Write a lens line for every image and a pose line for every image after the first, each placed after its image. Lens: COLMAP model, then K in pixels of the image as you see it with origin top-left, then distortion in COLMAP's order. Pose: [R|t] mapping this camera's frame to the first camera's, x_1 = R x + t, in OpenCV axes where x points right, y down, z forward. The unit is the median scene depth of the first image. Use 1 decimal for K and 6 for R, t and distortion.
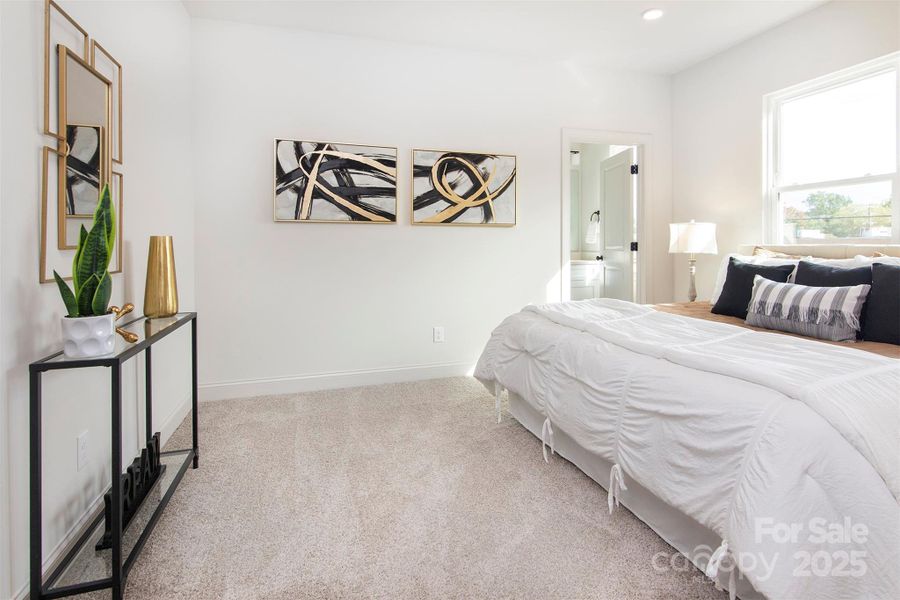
lens RADIAL K [[447.0, 0, 452.4], [0, 447.0, 233.6], [0, 0, 1]] dist [0.000614, -0.000066]
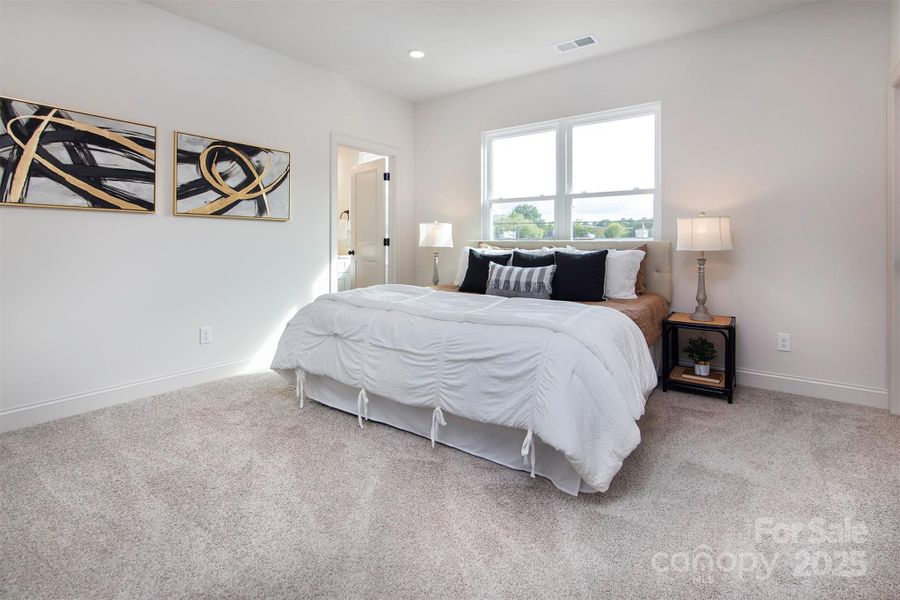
lens RADIAL K [[437.5, 0, 432.4], [0, 437.5, 223.5], [0, 0, 1]] dist [-0.001426, -0.000264]
pose [[0.820539, 0.031476, 0.570723, -0.171633], [-0.019860, 0.999450, -0.026568, 0.009624], [-0.571245, 0.010466, 0.820713, -0.013248]]
